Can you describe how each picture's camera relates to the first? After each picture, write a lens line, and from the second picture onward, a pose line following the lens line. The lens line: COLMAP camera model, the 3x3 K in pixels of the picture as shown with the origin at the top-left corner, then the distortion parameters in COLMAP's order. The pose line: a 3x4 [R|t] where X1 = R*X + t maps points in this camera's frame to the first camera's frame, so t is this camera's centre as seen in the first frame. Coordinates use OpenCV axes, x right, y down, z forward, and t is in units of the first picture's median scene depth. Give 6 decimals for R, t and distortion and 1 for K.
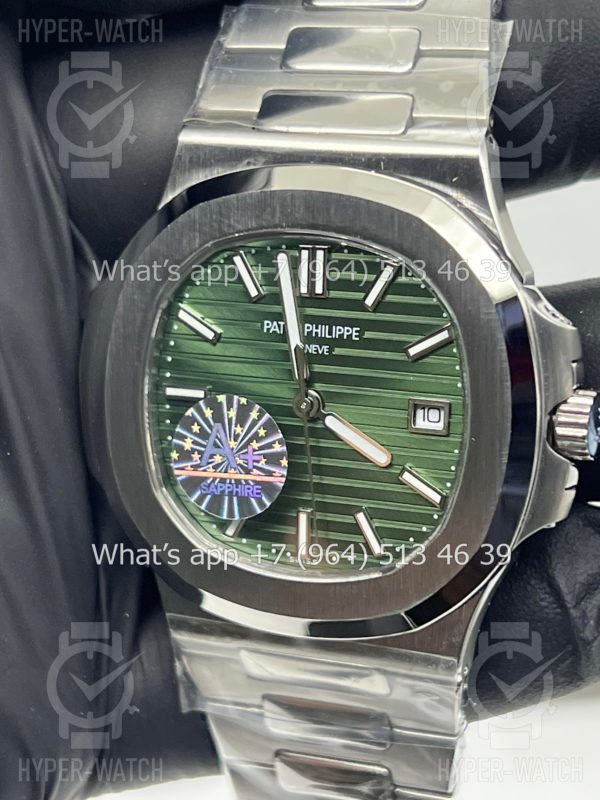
lens RADIAL K [[1869.8, 0, 314.8], [0, 1869.8, 415.7], [0, 0, 1]] dist [0.173358, 0.000000]
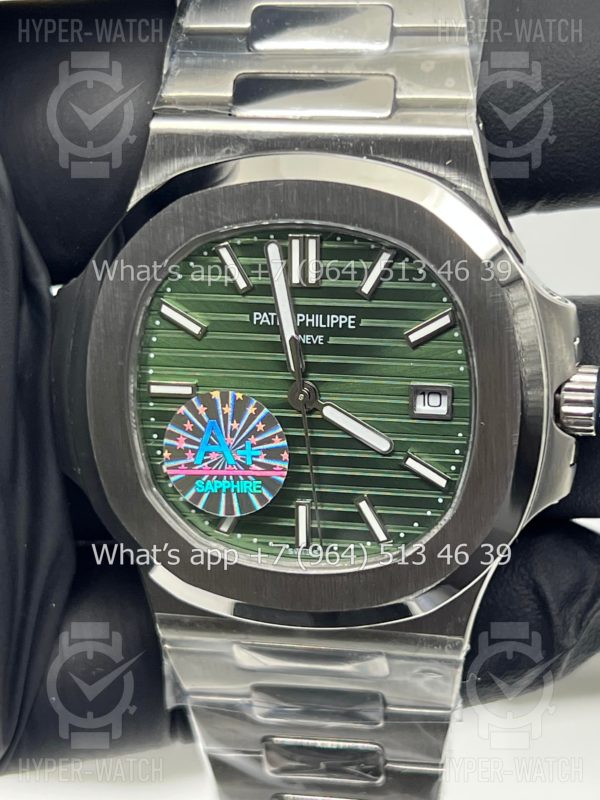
lens RADIAL K [[1869.8, 0, 305.7], [0, 1869.8, 403.9], [0, 0, 1]] dist [0.173358, 0.000000]
pose [[0.984591, -0.065080, 0.162312, -0.163219], [0.057012, 0.996918, 0.053883, -0.054683], [-0.165318, -0.043799, 0.985267, 0.029846]]
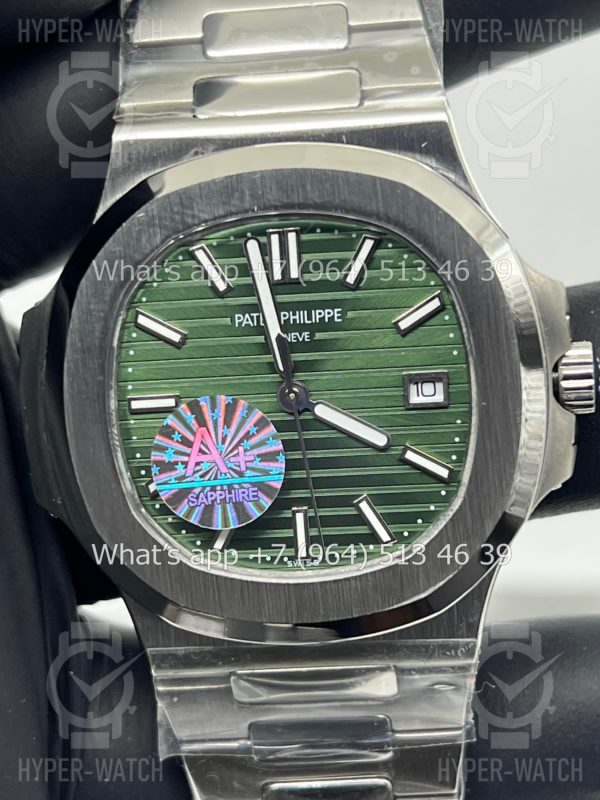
lens RADIAL K [[1869.8, 0, 296.5], [0, 1869.8, 396.6], [0, 0, 1]] dist [0.173358, 0.000000]
pose [[0.953781, -0.114923, 0.277658, -0.266746], [0.138096, 0.988262, -0.065332, 0.056736], [-0.266891, 0.100656, 0.958456, 0.089511]]
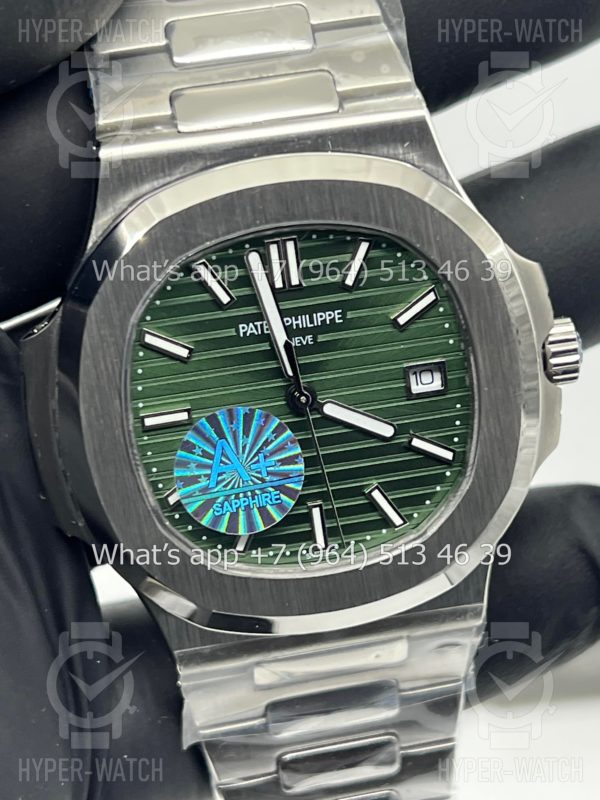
lens RADIAL K [[1869.8, 0, 314.7], [0, 1869.8, 395.9], [0, 0, 1]] dist [0.173358, 0.000000]
pose [[0.857700, -0.240579, 0.454393, -0.444763], [0.231990, 0.969780, 0.075554, -0.079831], [-0.458837, 0.040612, 0.887592, 0.126518]]
